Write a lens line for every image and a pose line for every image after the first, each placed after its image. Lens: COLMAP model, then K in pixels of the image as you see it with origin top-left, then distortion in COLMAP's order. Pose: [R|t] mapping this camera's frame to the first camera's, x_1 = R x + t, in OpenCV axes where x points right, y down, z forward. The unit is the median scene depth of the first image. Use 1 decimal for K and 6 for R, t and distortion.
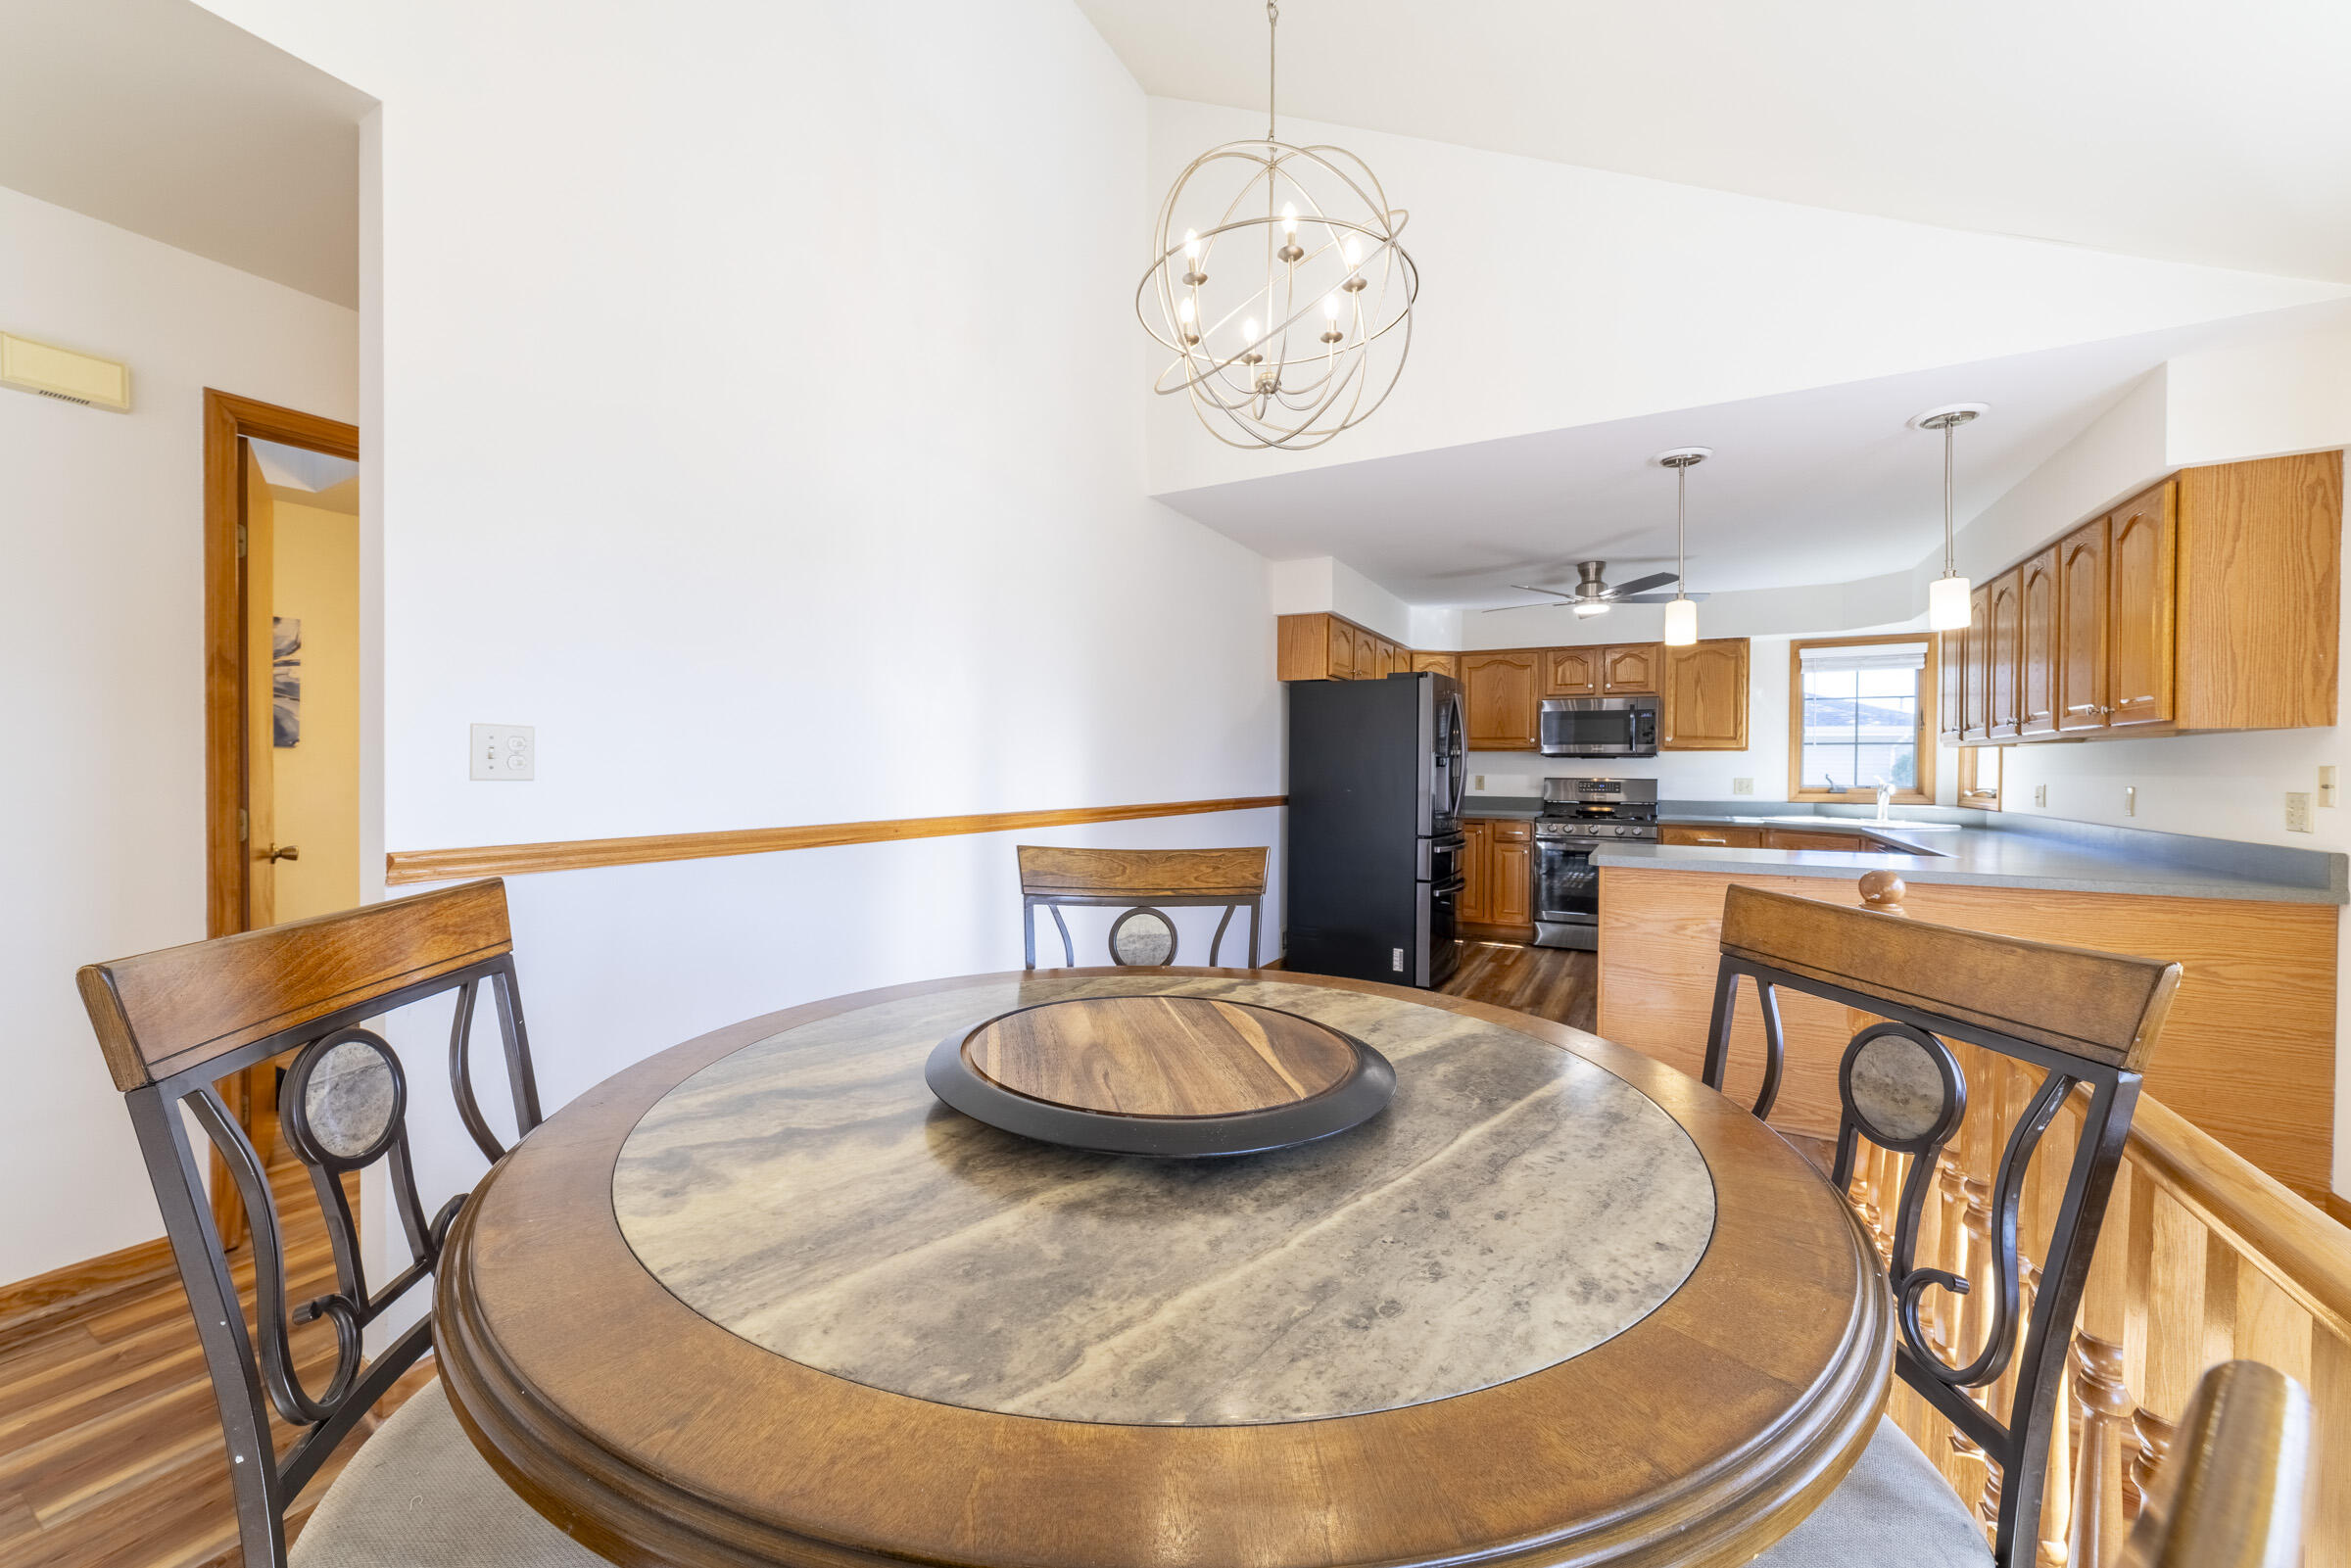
lens RADIAL K [[902.7, 0, 1180.9], [0, 902.7, 781.8], [0, 0, 1]] dist [-0.022623, 0.005951]
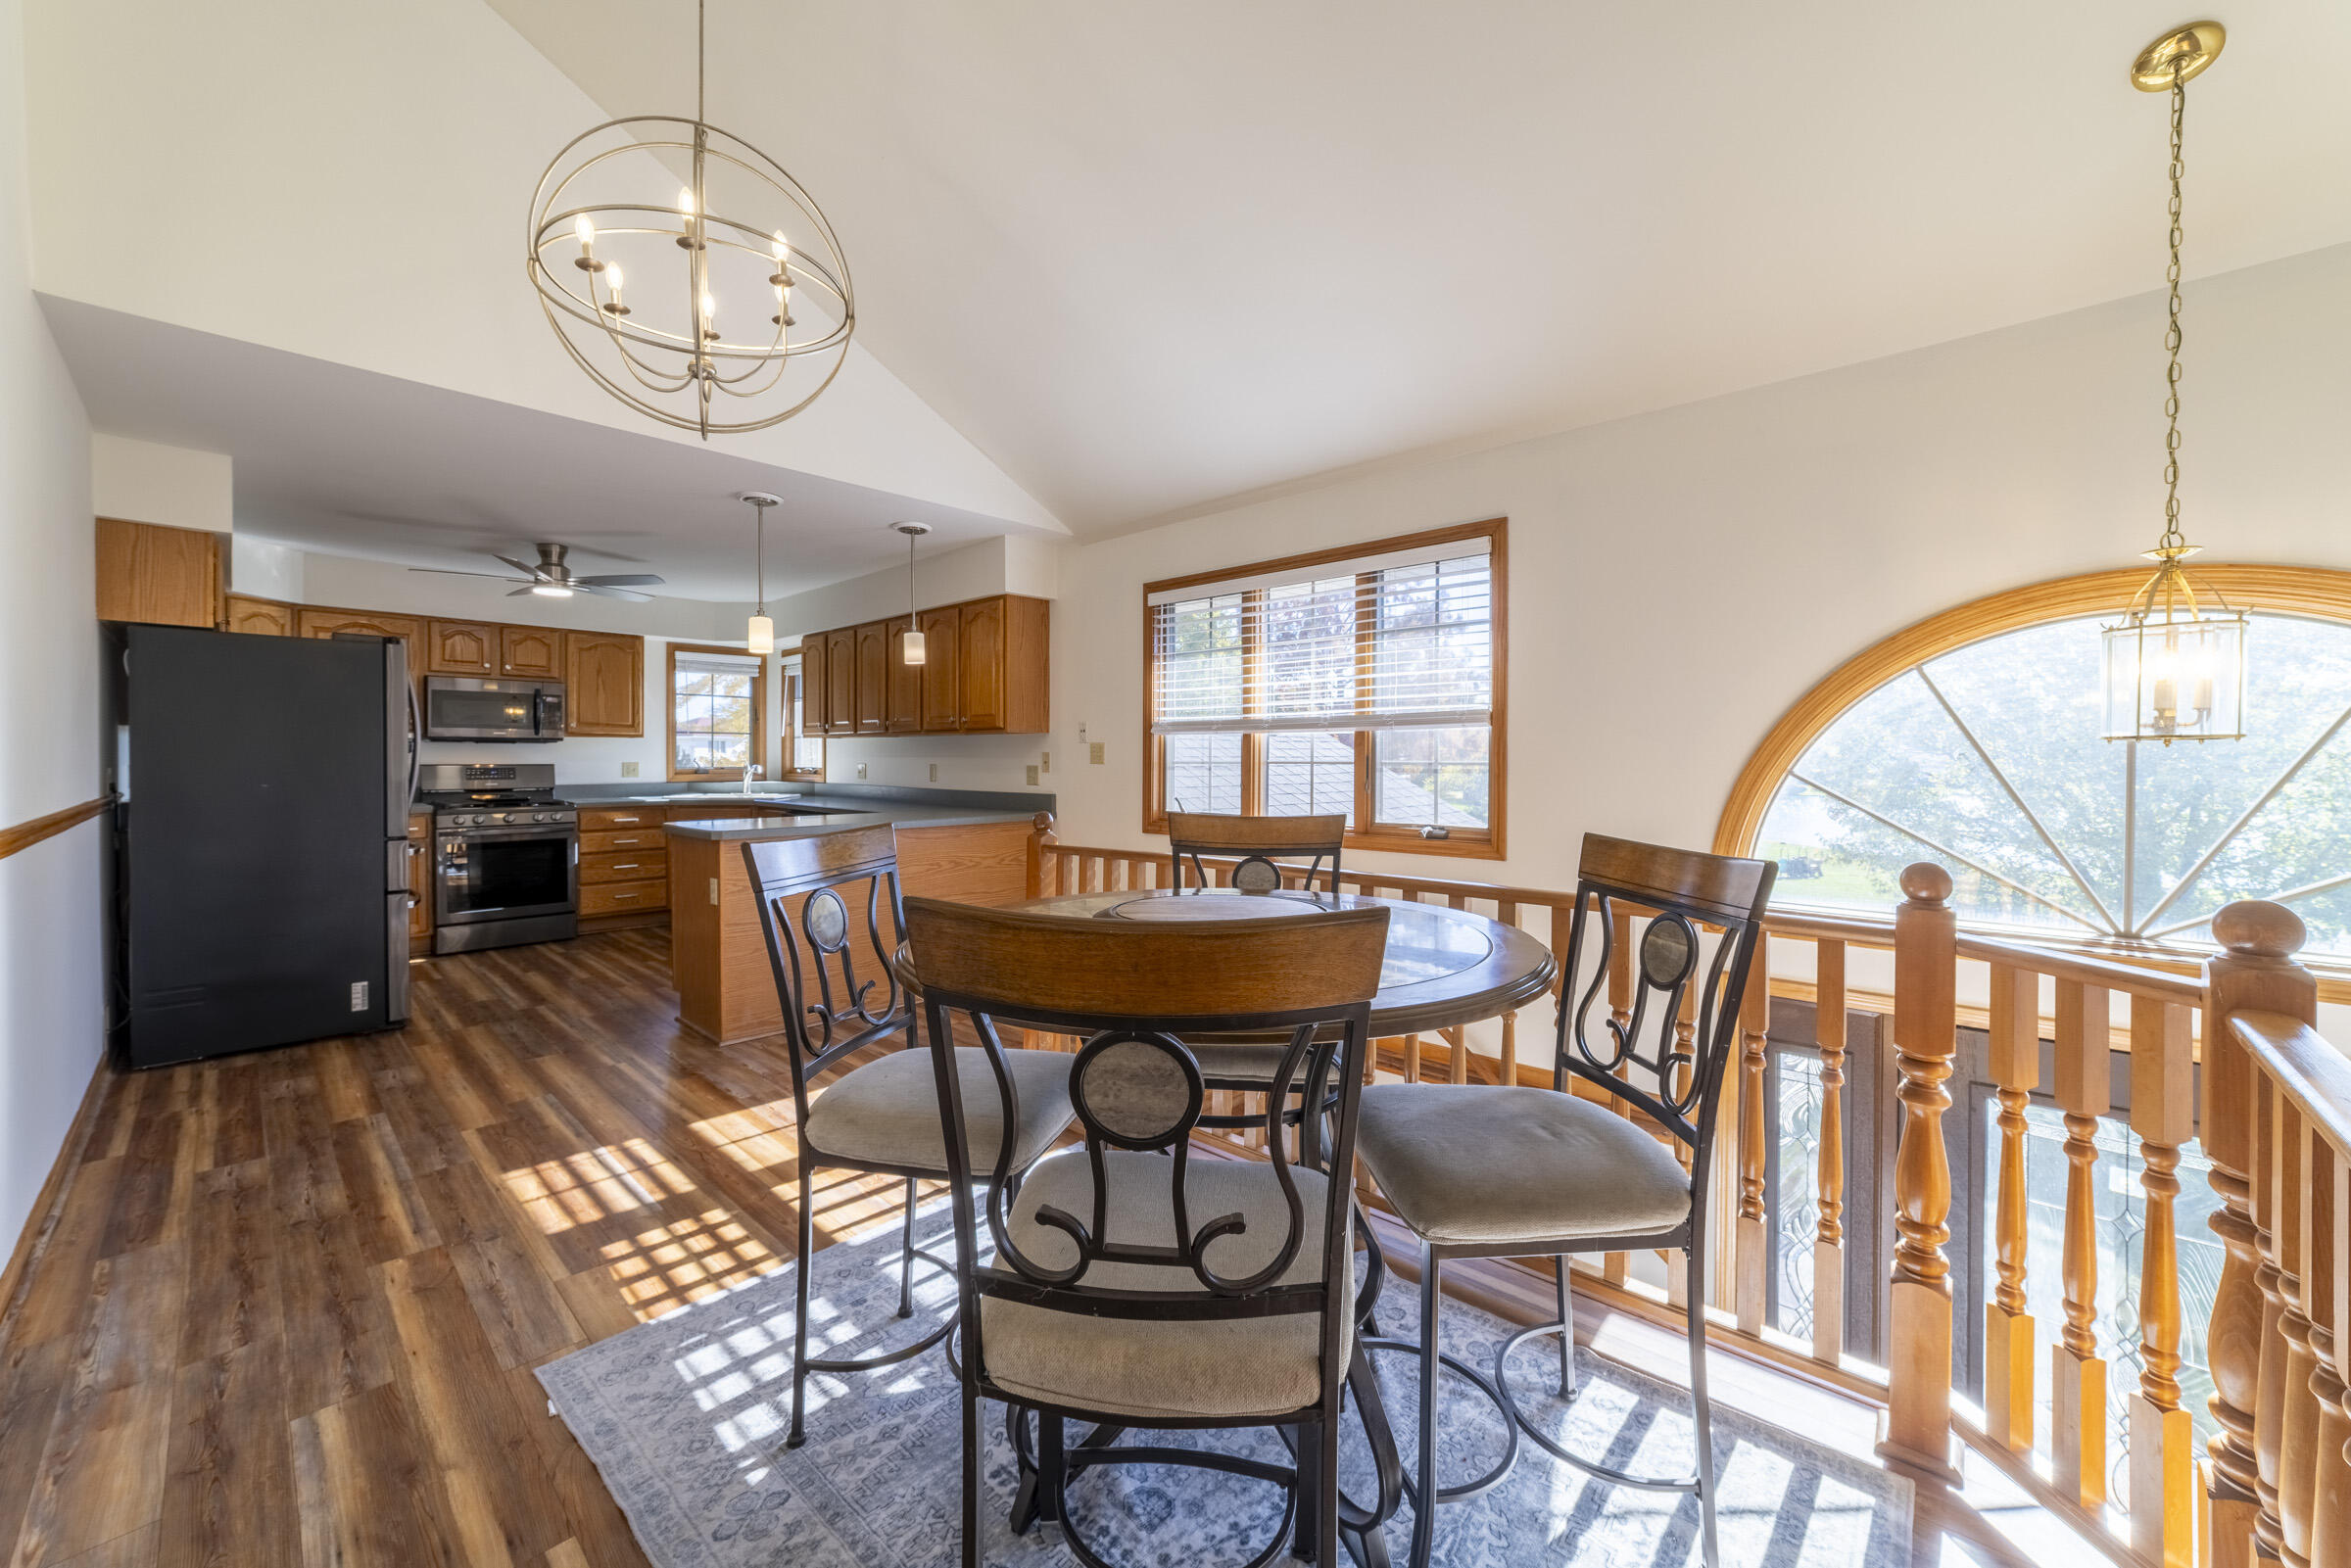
lens RADIAL K [[889.3, 0, 1146.1], [0, 889.3, 771.3], [0, 0, 1]] dist [-0.017140, 0.003969]
pose [[0.265240, -0.022256, 0.963926, -0.264191], [0.015123, 0.999707, 0.018921, -0.003877], [-0.964064, 0.009558, 0.265499, 0.102533]]
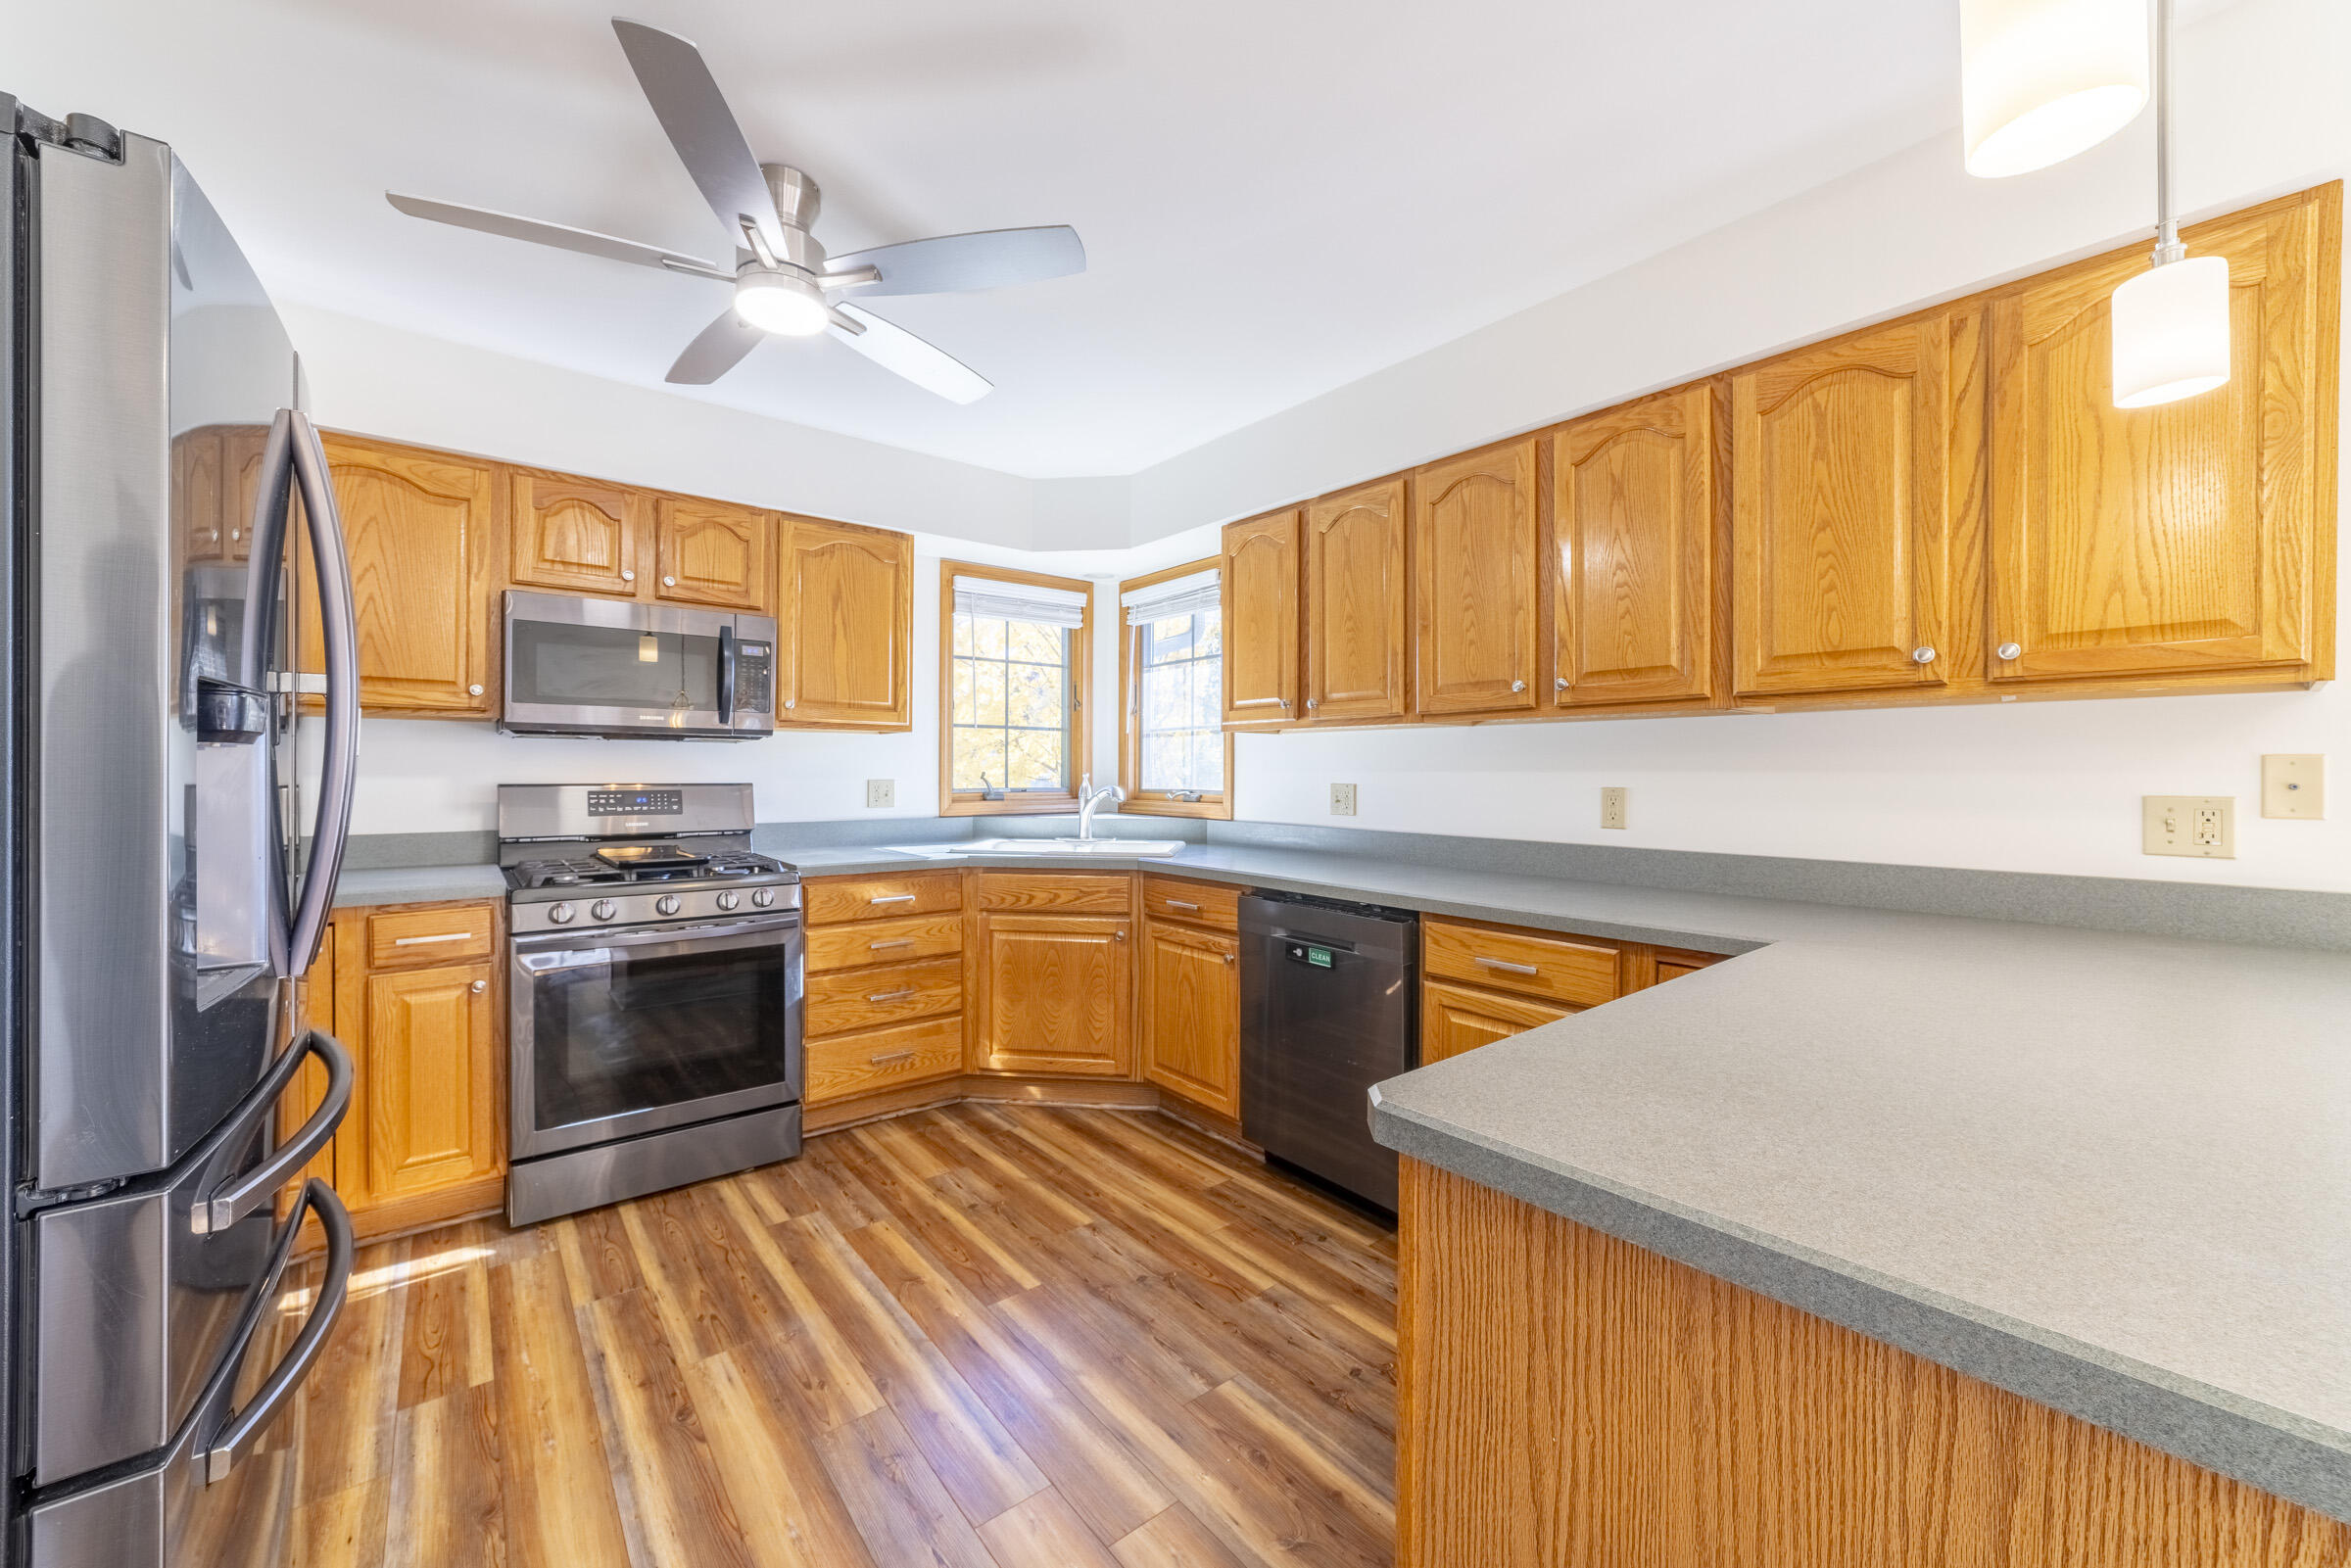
lens RADIAL K [[889.3, 0, 1146.1], [0, 889.3, 771.3], [0, 0, 1]] dist [-0.017140, 0.003969]
pose [[0.395985, -0.007295, 0.918228, 0.165619], [0.013936, 0.999901, 0.001935, -0.007973], [-0.918151, 0.012030, 0.396047, 0.631169]]
